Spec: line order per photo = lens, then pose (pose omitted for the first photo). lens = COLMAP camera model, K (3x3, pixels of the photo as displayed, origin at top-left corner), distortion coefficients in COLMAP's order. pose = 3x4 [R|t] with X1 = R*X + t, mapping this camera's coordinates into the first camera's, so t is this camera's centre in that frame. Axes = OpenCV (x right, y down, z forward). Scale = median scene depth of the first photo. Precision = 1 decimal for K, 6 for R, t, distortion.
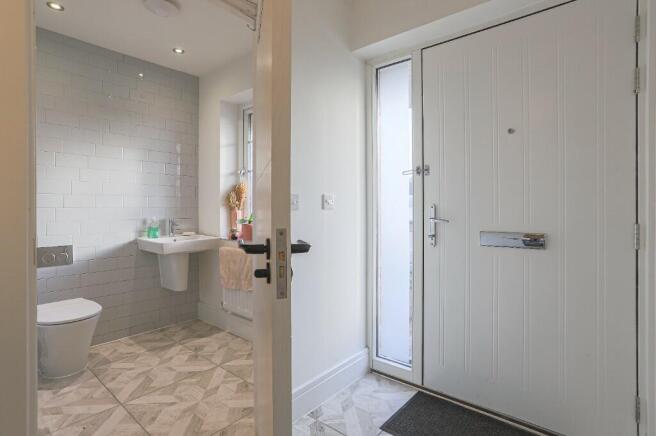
lens RADIAL K [[337.3, 0, 326.8], [0, 337.3, 212.4], [0, 0, 1]] dist [-0.060613, 0.043652]
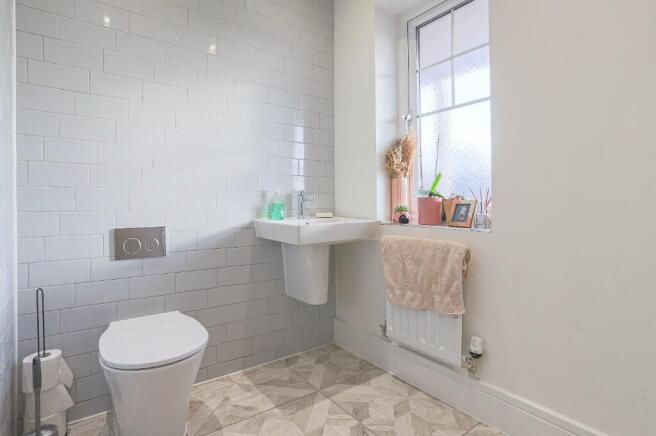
lens RADIAL K [[336.2, 0, 327.5], [0, 336.2, 212.2], [0, 0, 1]] dist [-0.025000, 0.017871]
pose [[0.974341, 0.003258, -0.225055, -0.276743], [-0.002263, 0.999986, 0.004678, 0.058529], [0.225067, -0.004048, 0.974335, 0.381602]]
